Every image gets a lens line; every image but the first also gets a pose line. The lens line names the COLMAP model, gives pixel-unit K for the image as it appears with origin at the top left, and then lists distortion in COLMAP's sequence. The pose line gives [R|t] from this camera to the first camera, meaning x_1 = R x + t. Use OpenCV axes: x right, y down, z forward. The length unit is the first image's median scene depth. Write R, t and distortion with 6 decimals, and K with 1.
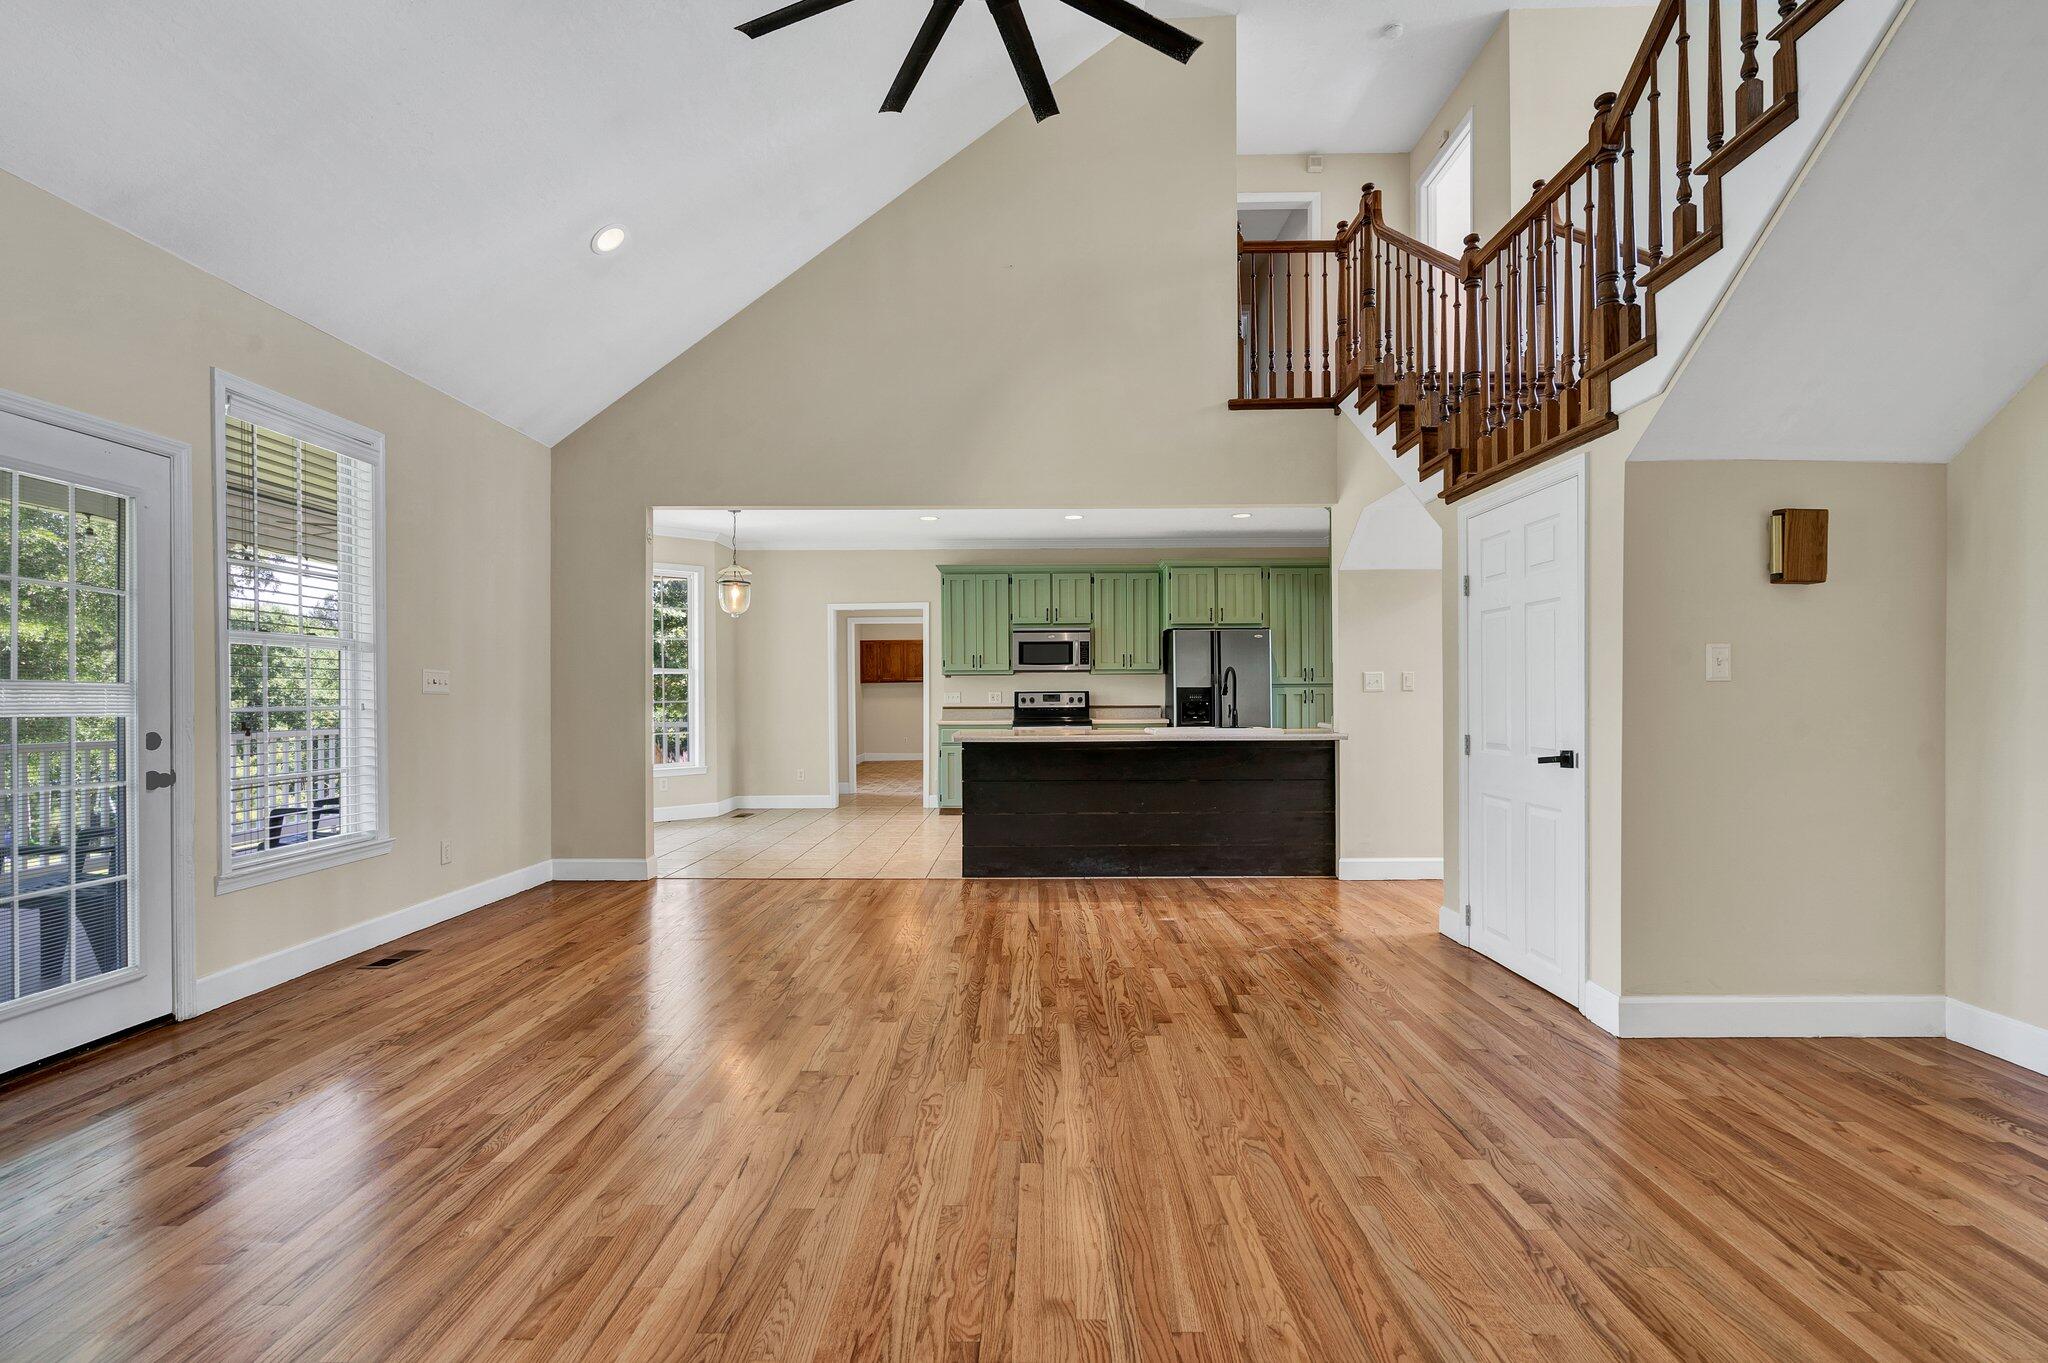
lens RADIAL K [[929.4, 0, 1020.8], [0, 929.4, 690.0], [0, 0, 1]] dist [-0.003720, -0.000015]
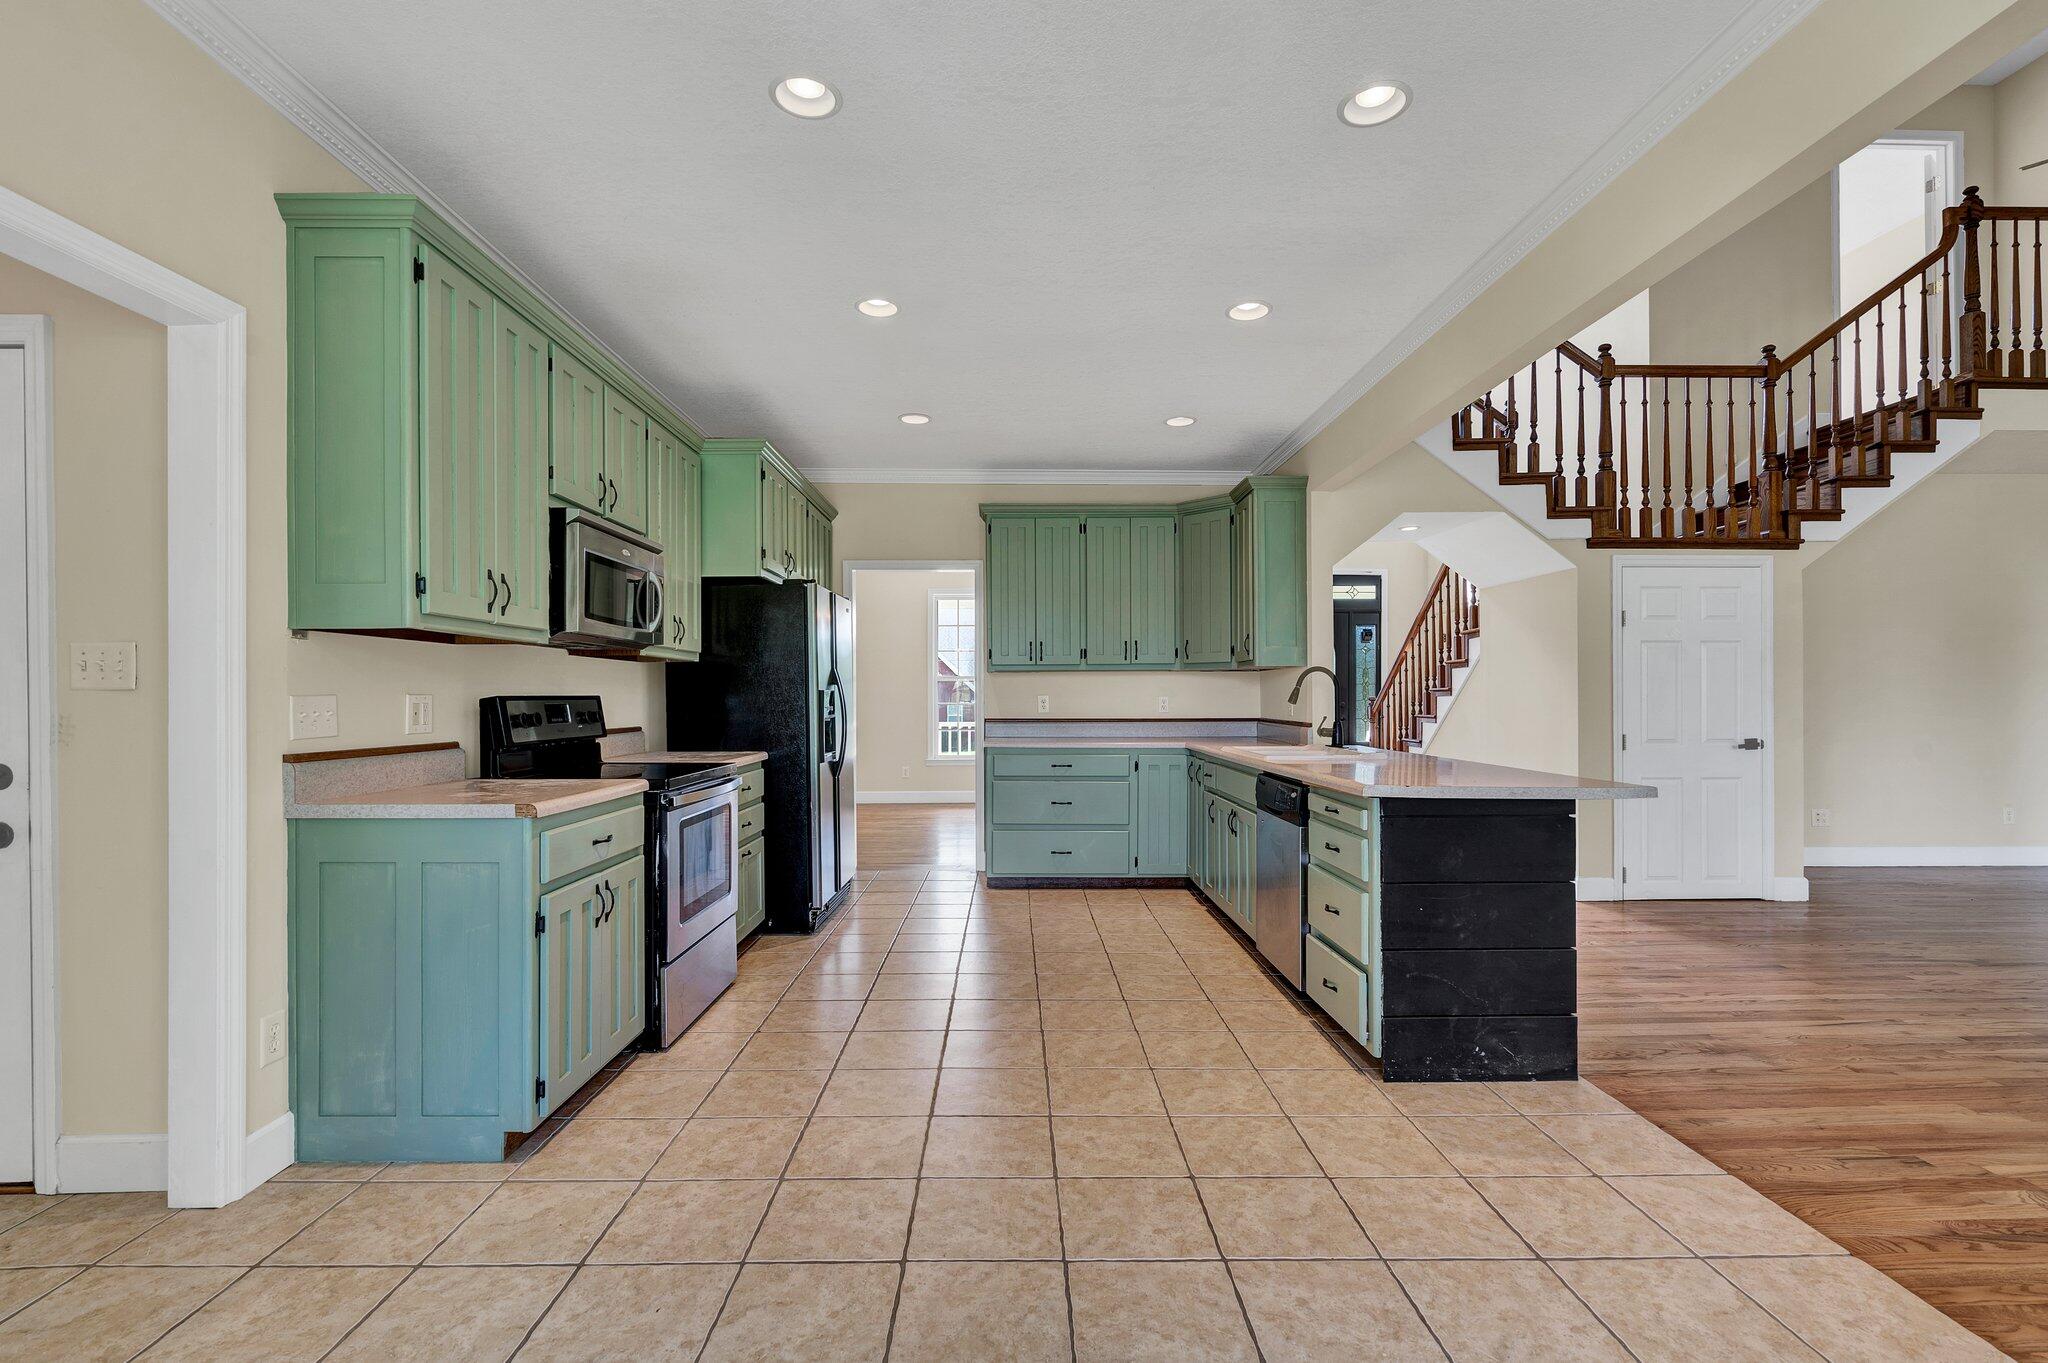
lens RADIAL K [[923.9, 0, 1023.9], [0, 923.9, 695.3], [0, 0, 1]] dist [0.000020, -0.000169]
pose [[-0.031722, 0.010327, 0.999443, -0.543075], [-0.002893, 0.999941, -0.010424, 0.006768], [-0.999493, -0.003222, -0.031690, 1.315797]]
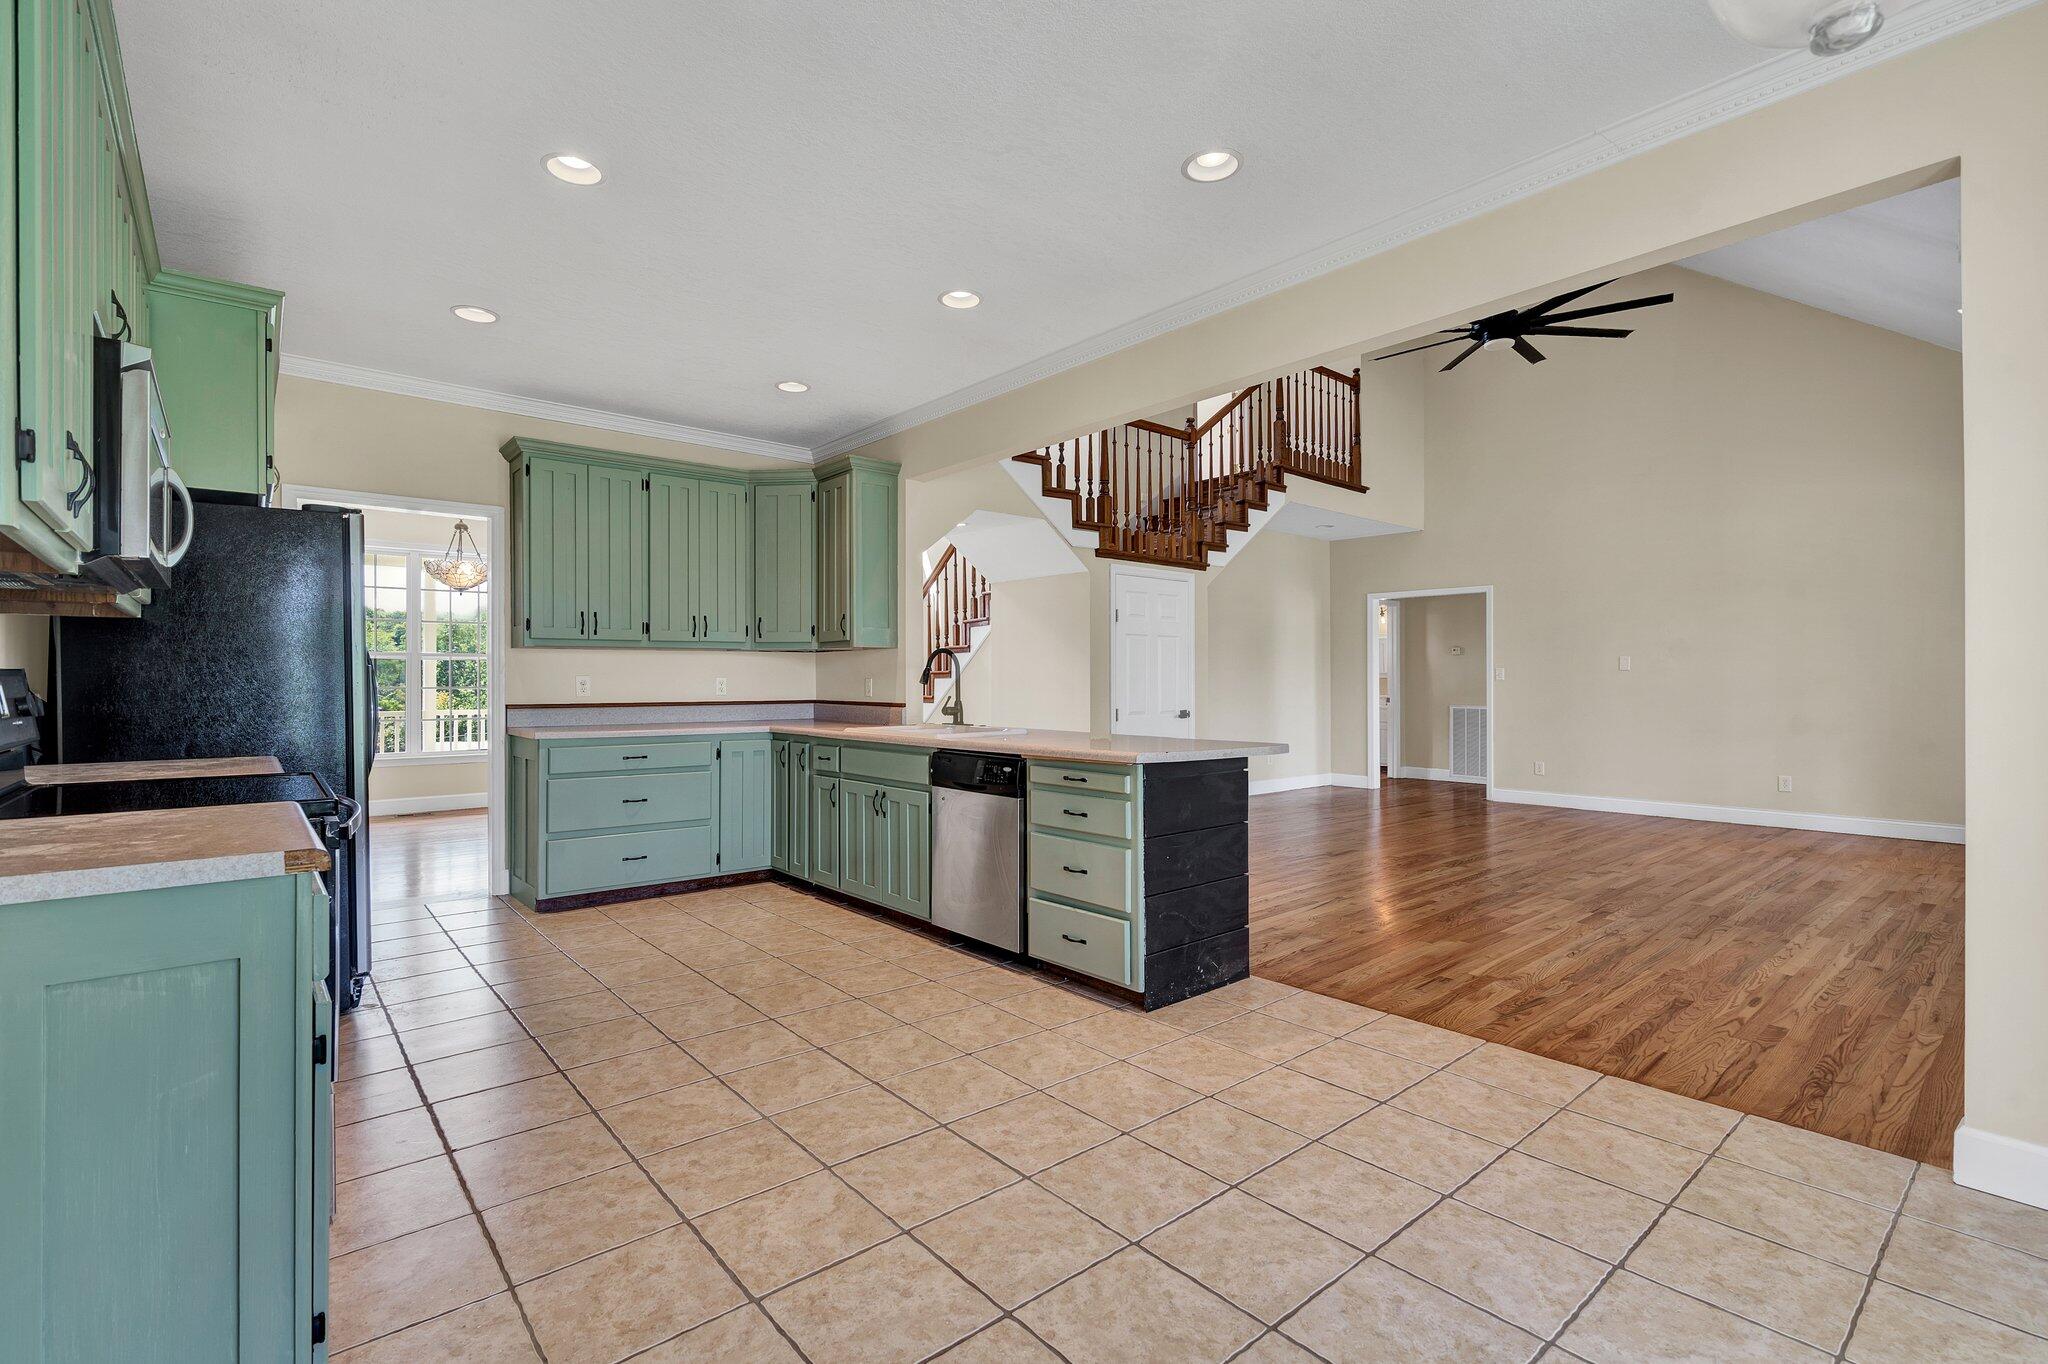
lens RADIAL K [[928.9, 0, 1018.7], [0, 928.9, 680.2], [0, 0, 1]] dist [-0.004466, -0.000167]
pose [[-0.658511, 0.009285, 0.752514, -0.432756], [0.003038, 0.999949, -0.009680, 0.009878], [-0.752565, -0.004088, -0.658506, 1.536677]]
